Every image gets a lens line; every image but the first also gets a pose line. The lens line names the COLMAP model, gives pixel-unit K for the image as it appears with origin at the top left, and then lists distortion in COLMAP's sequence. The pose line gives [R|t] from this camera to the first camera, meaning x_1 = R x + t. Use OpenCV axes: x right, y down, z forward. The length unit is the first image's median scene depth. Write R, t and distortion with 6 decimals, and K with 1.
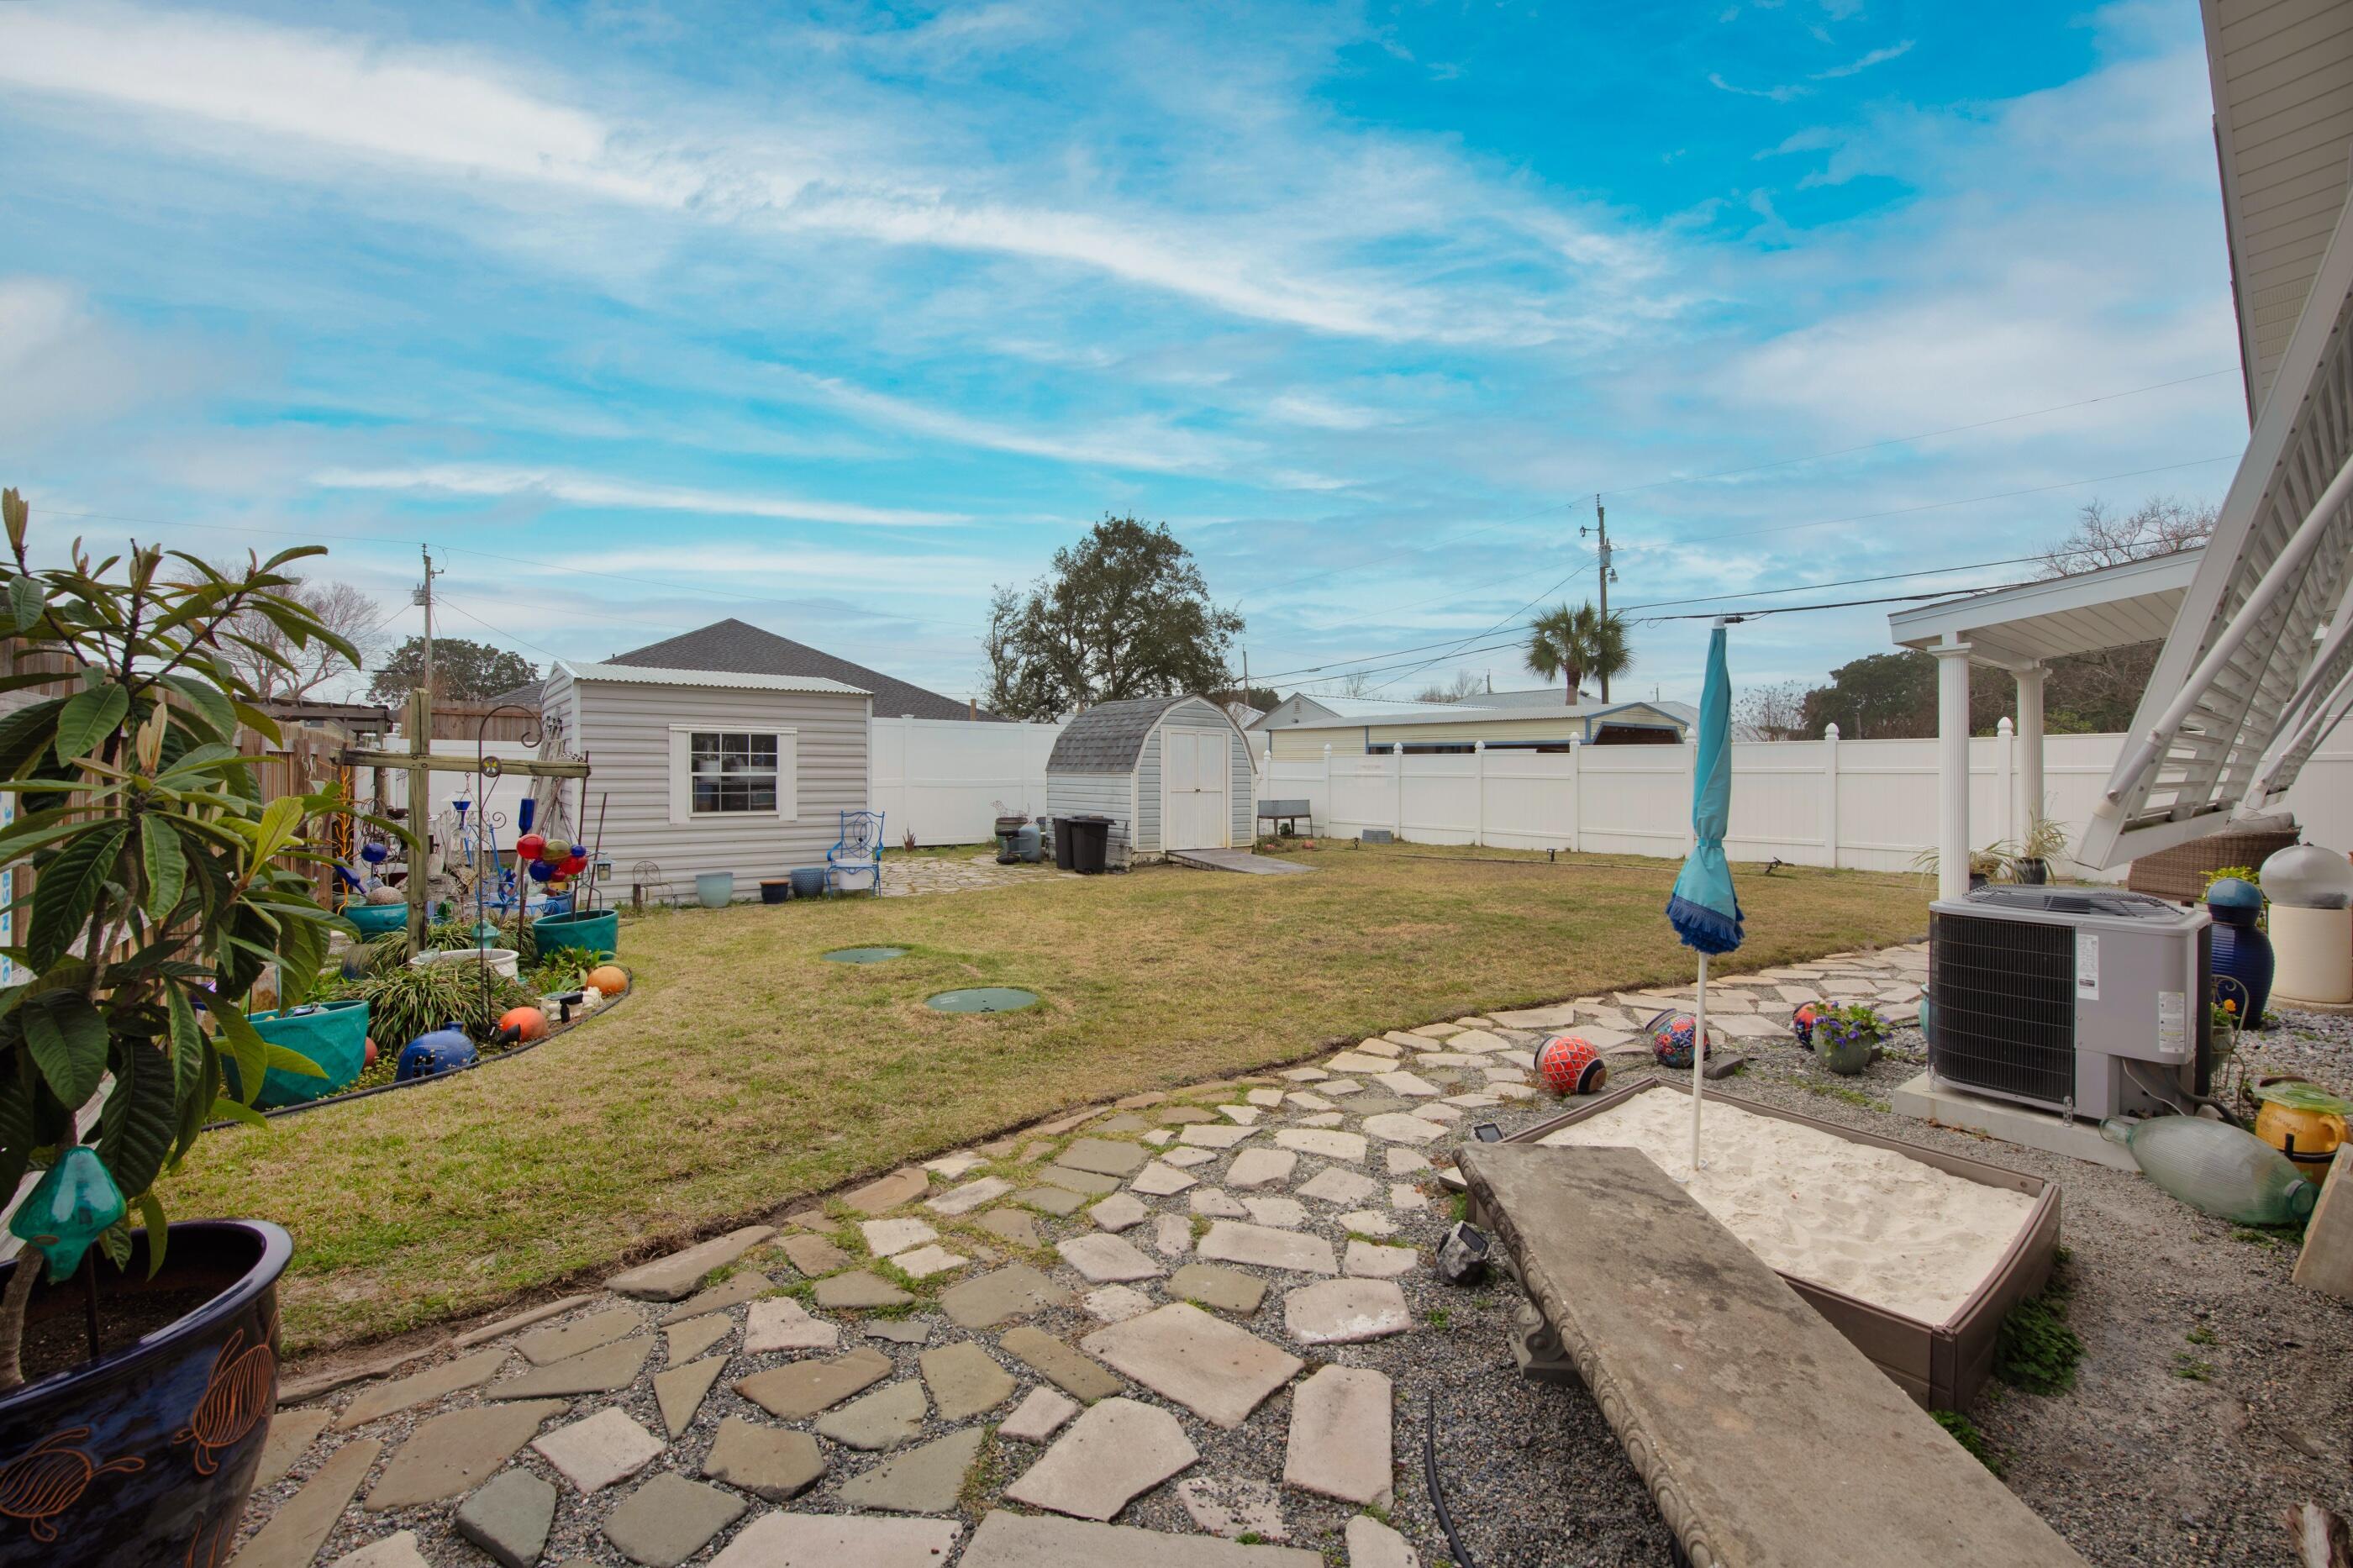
lens RADIAL K [[953.6, 0, 1129.7], [0, 953.6, 772.9], [0, 0, 1]] dist [0.008466, -0.000111]
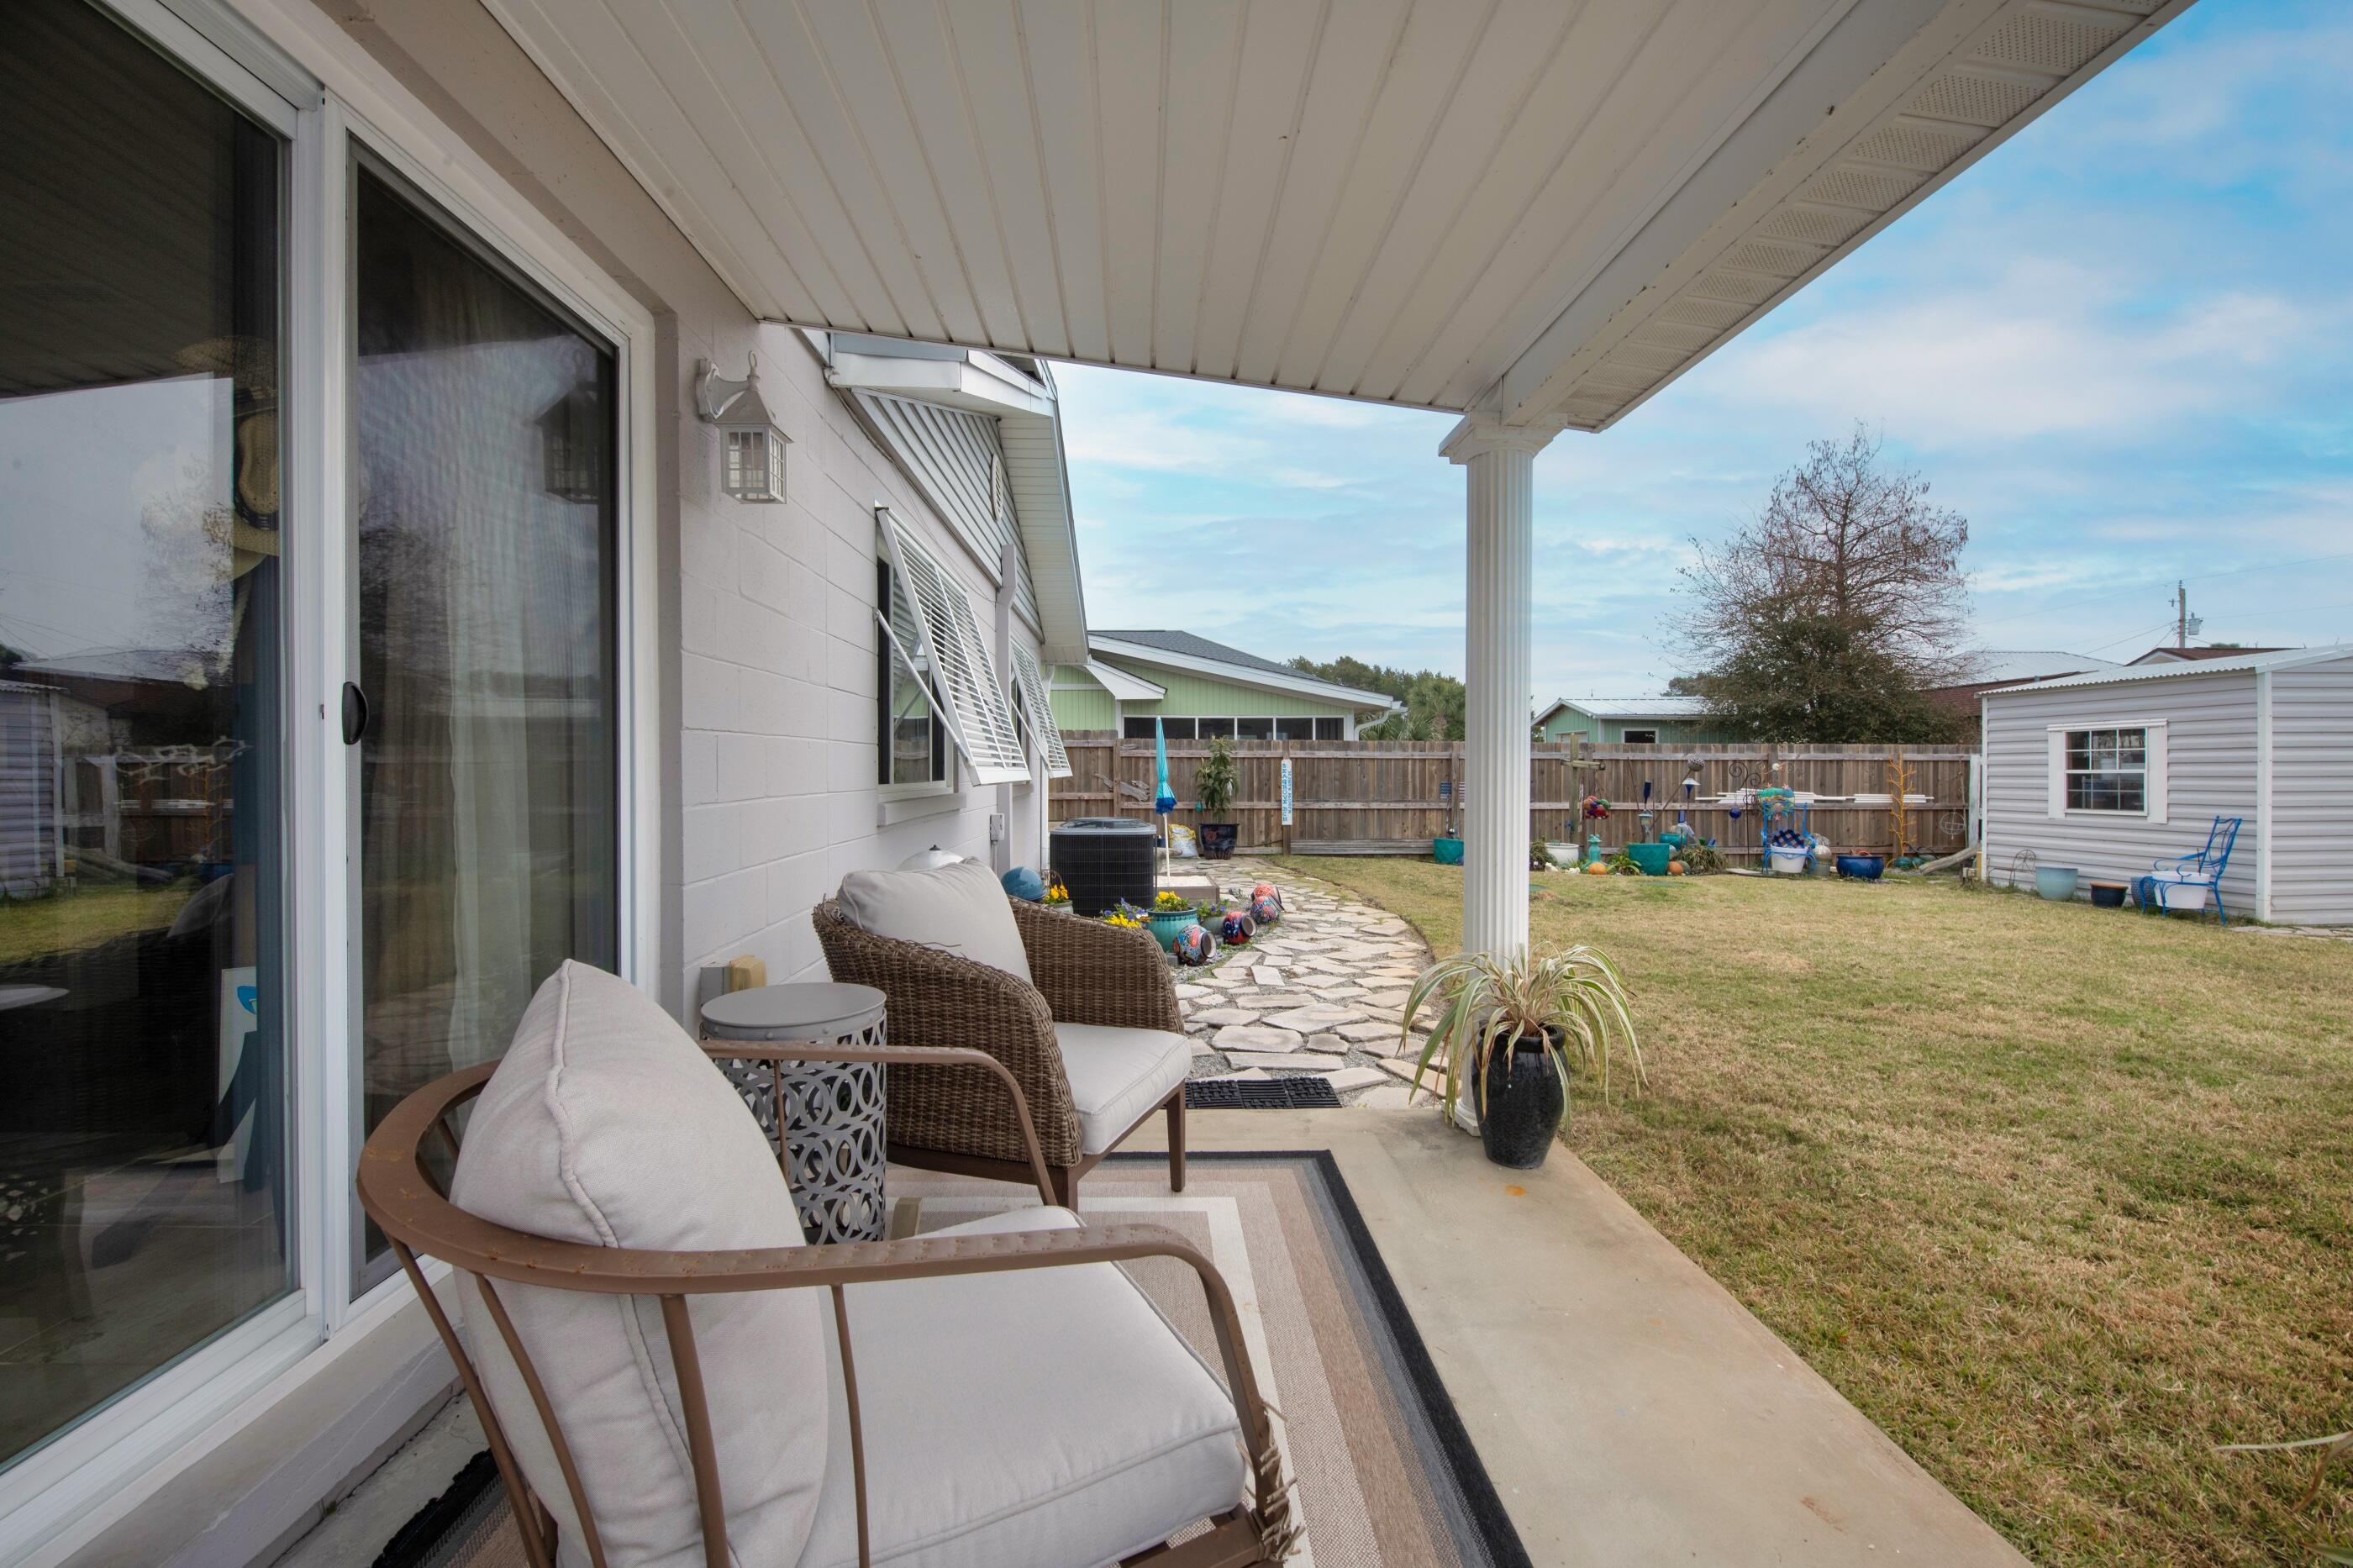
lens RADIAL K [[935.7, 0, 1149.9], [0, 935.7, 778.8], [0, 0, 1]] dist [-0.028874, -0.000145]
pose [[-0.569102, 0.001017, -0.822266, 0.632381], [-0.009251, 0.999928, 0.007639, 0.007516], [0.822215, 0.011954, -0.569051, 0.509167]]
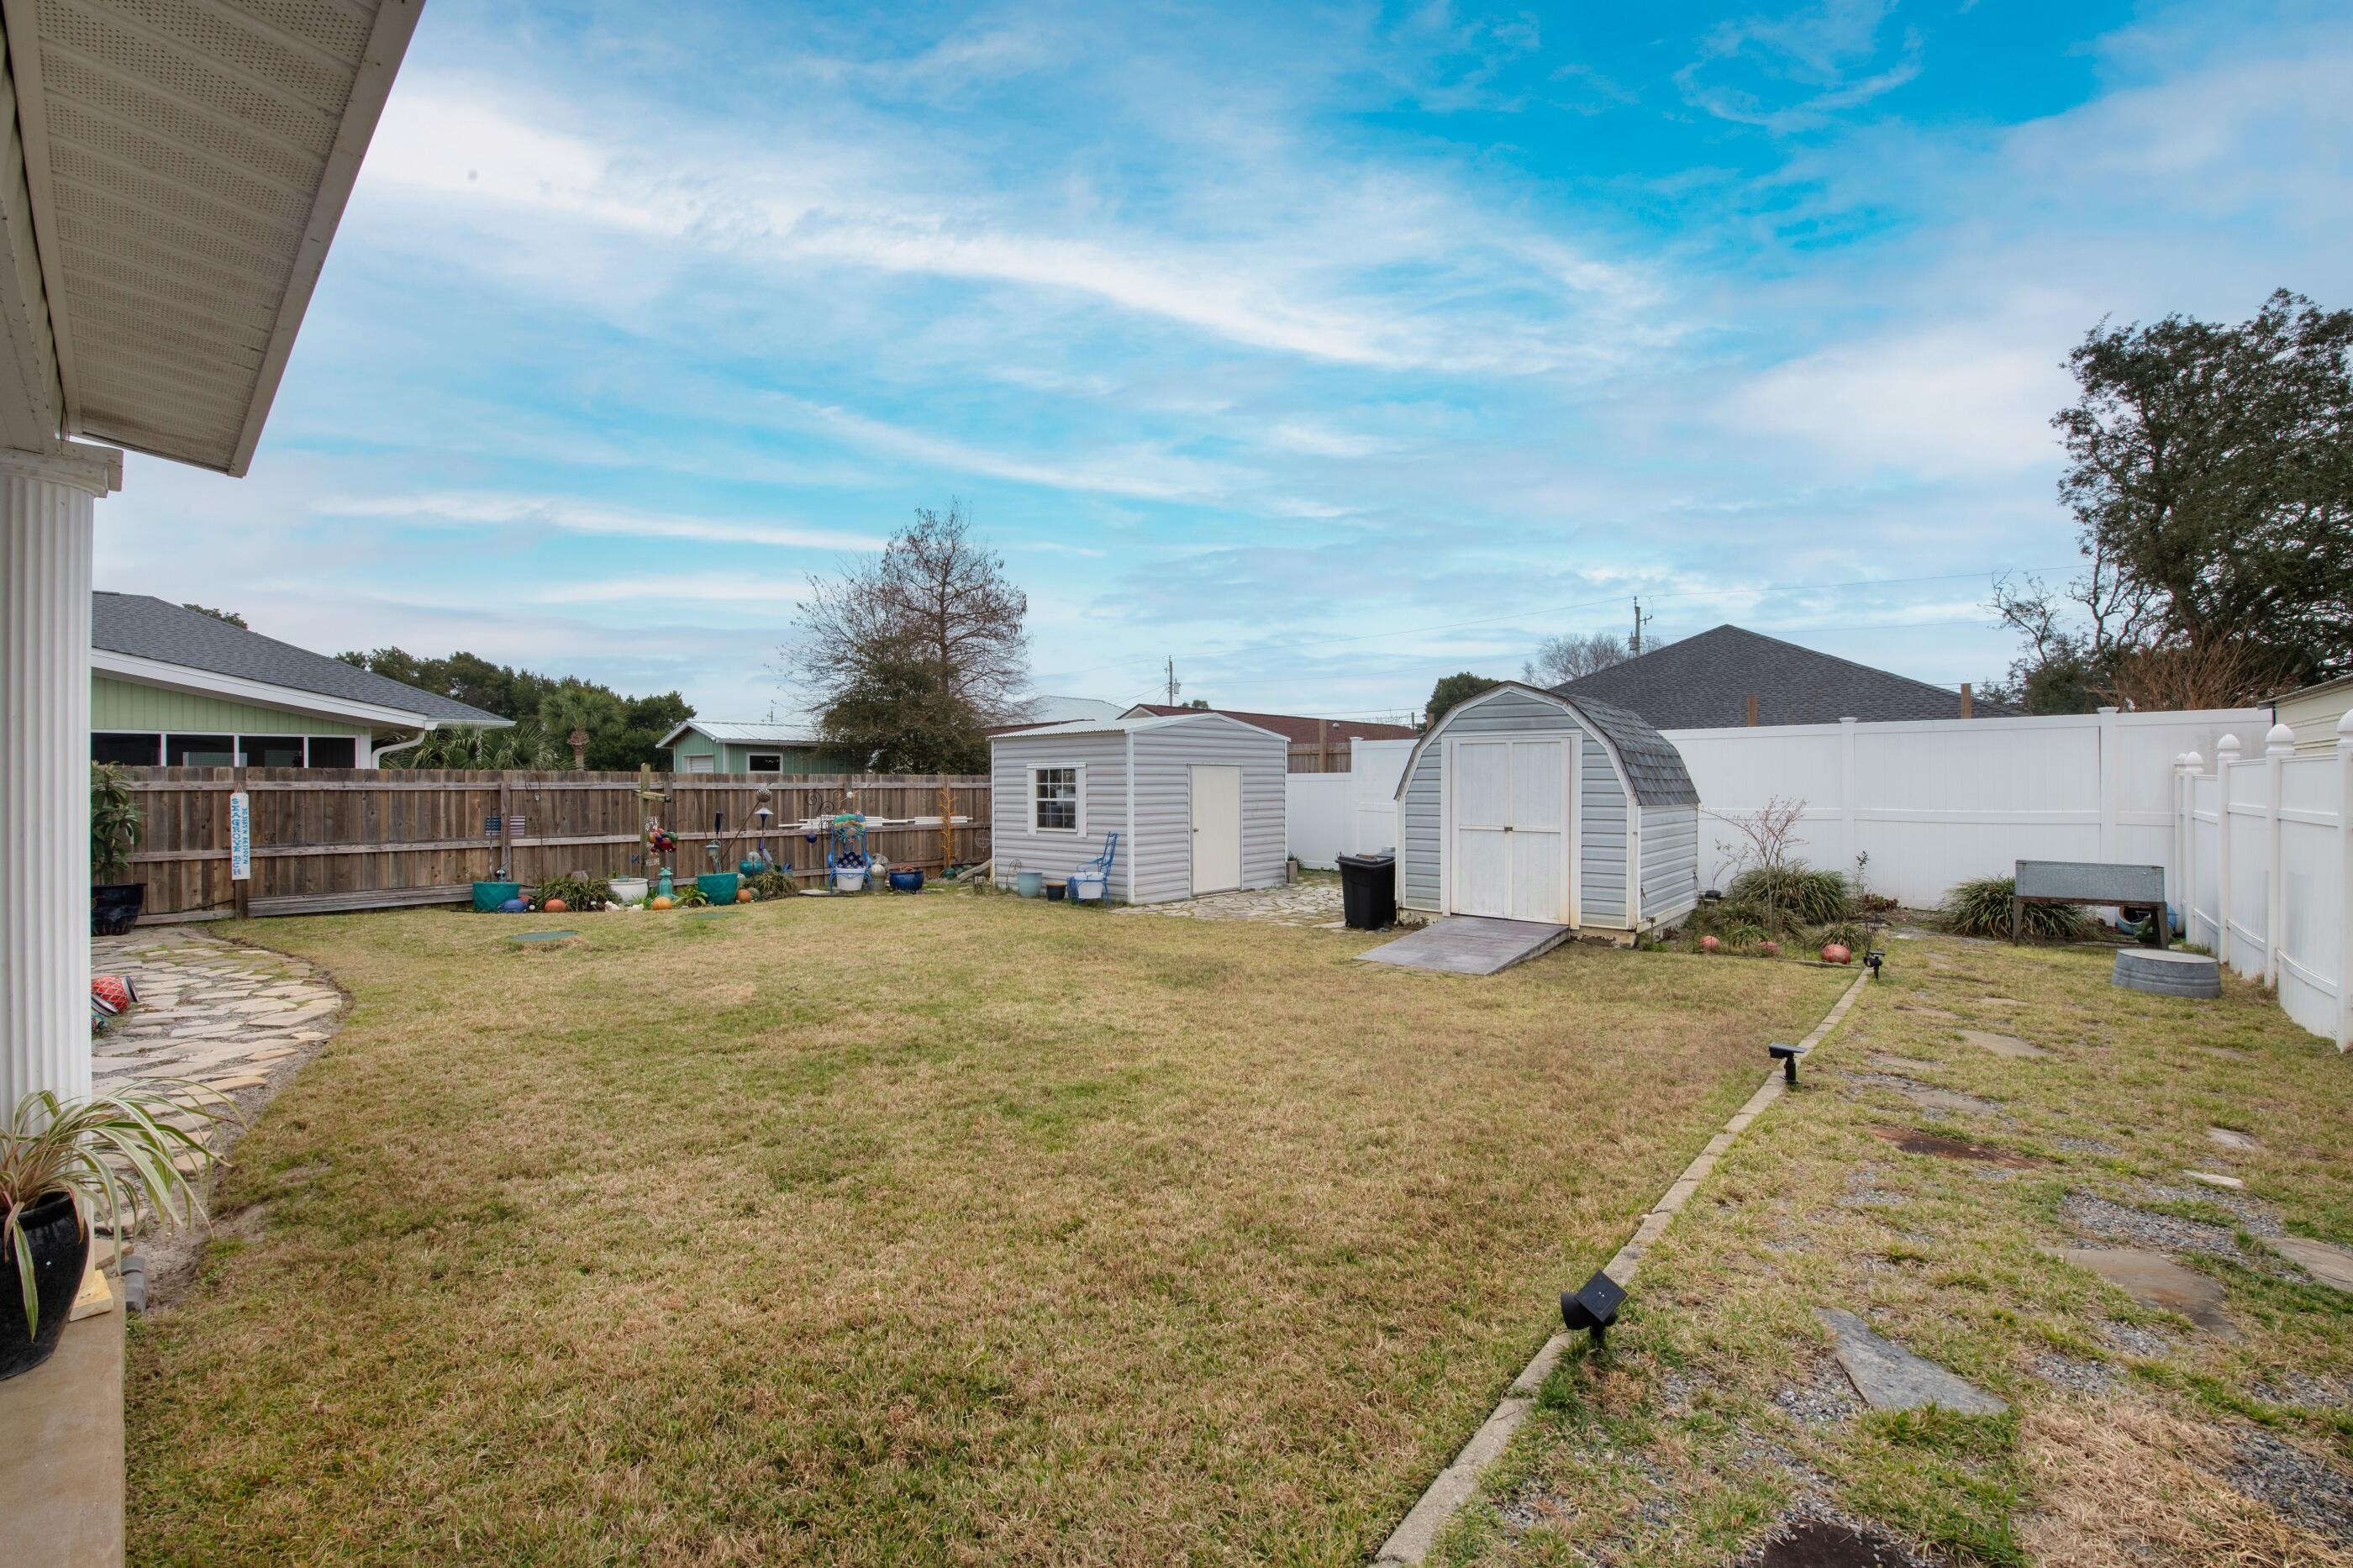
lens RADIAL K [[938.5, 0, 1188.6], [0, 938.5, 782.1], [0, 0, 1]] dist [-0.027274, 0.000261]
pose [[0.240115, -0.008243, -0.970709, 0.622120], [-0.002661, 0.999955, -0.009149, -0.008001], [0.970741, 0.004780, 0.240082, 0.608720]]
